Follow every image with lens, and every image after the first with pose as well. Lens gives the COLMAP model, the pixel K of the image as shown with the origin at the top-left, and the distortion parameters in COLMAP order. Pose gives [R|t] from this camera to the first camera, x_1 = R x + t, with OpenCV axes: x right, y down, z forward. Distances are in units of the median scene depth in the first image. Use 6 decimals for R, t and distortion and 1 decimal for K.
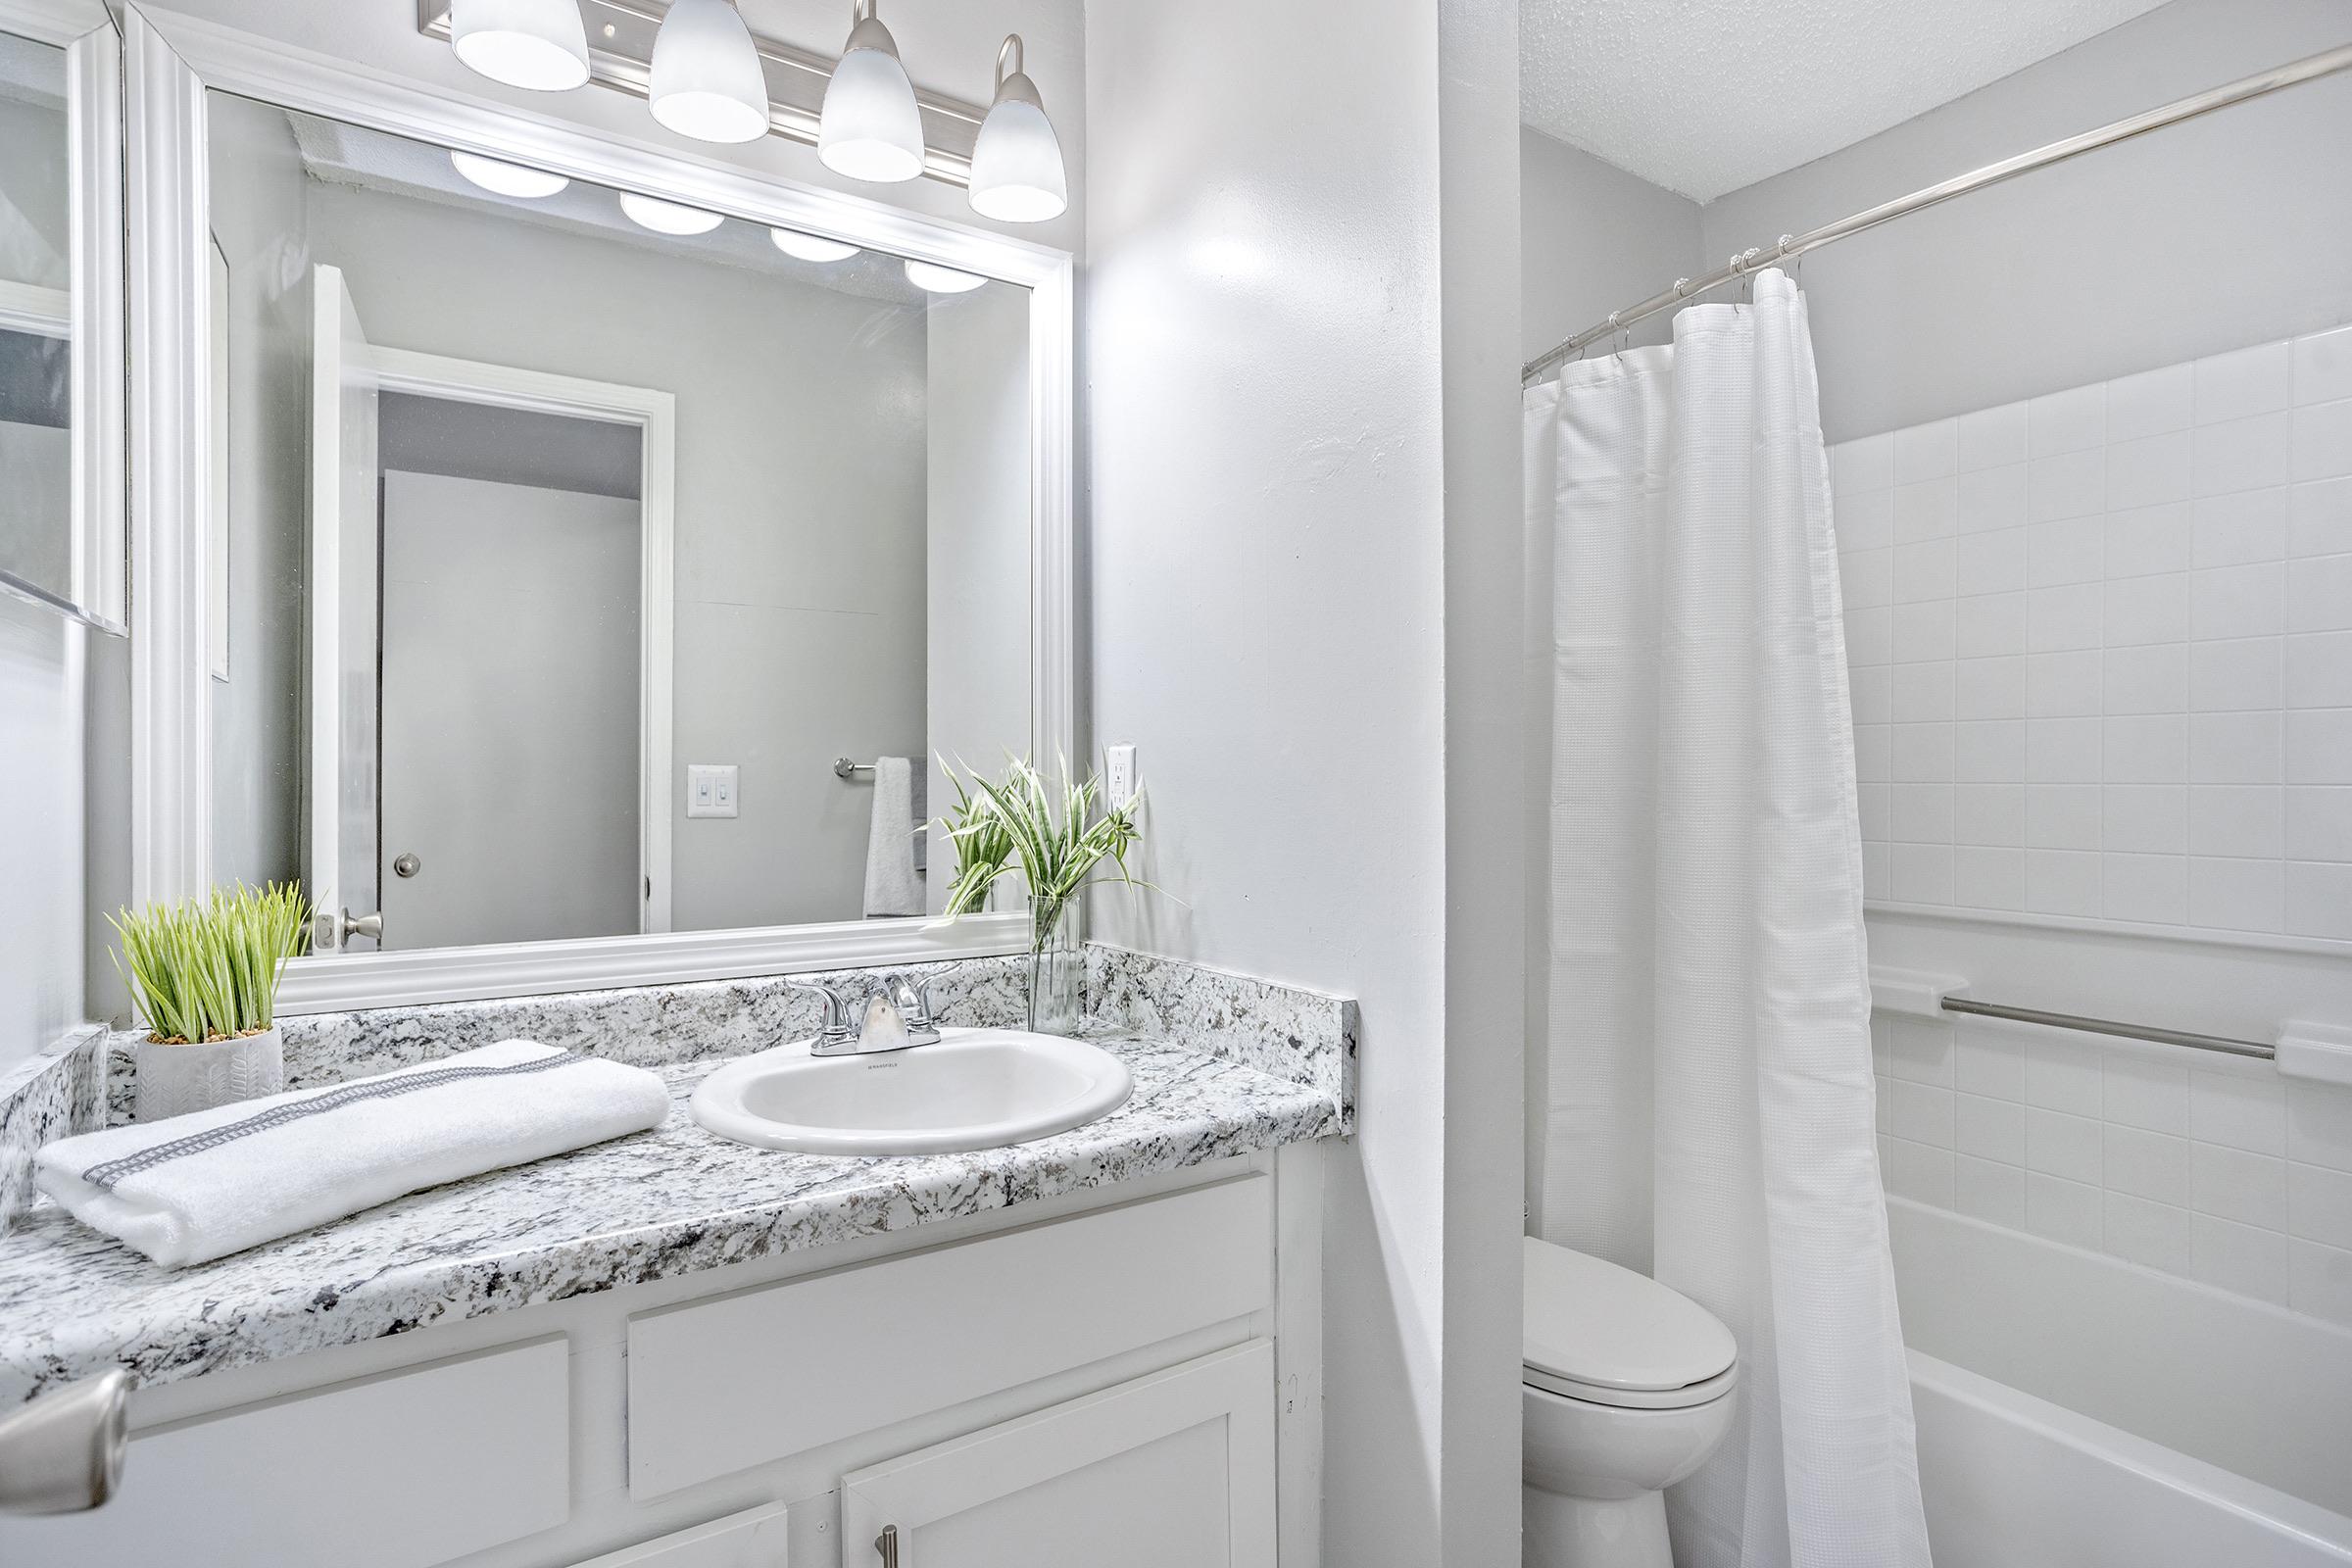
lens RADIAL K [[1163.7, 0, 1179.1], [0, 1163.7, 753.0], [0, 0, 1]] dist [-0.051382, 0.039006]
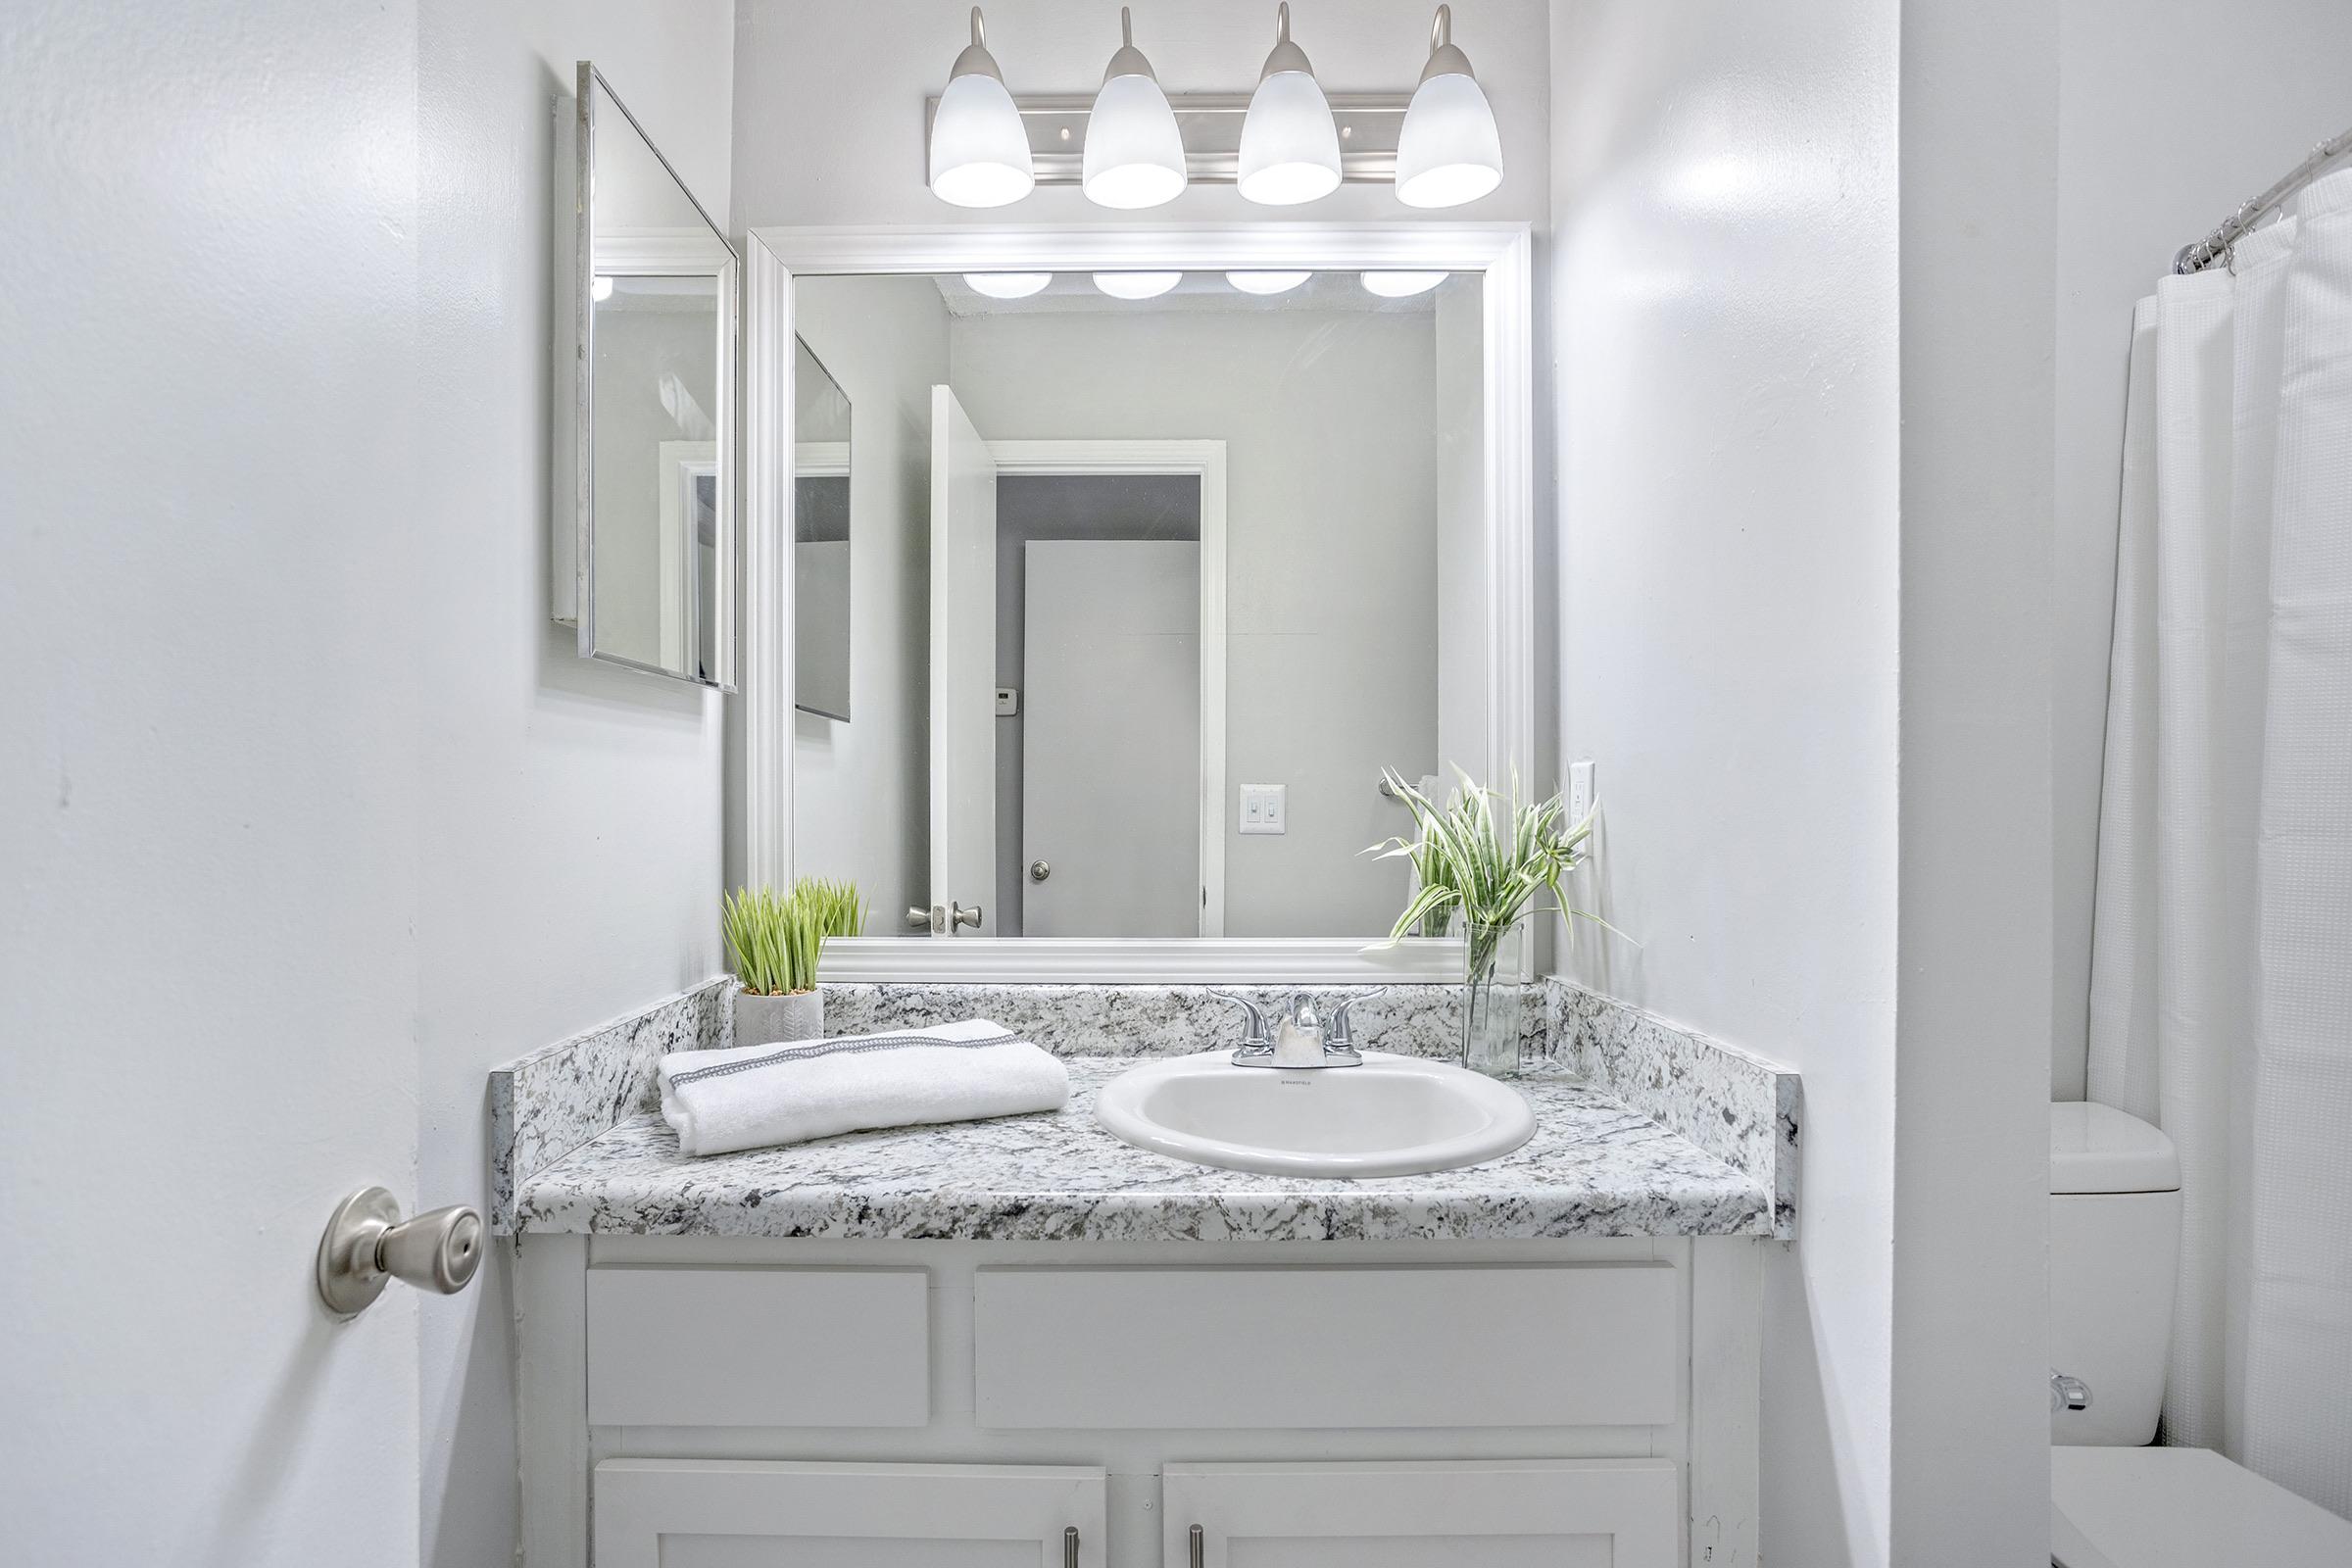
lens RADIAL K [[1176.8, 0, 1176.0], [0, 1176.8, 784.0], [0, 0, 1]] dist [-0.053936, 0.043222]
pose [[0.841937, -0.004463, -0.539557, 0.226890], [0.010454, 0.999913, 0.008043, 0.001045], [0.539474, -0.012412, 0.841911, 0.093763]]
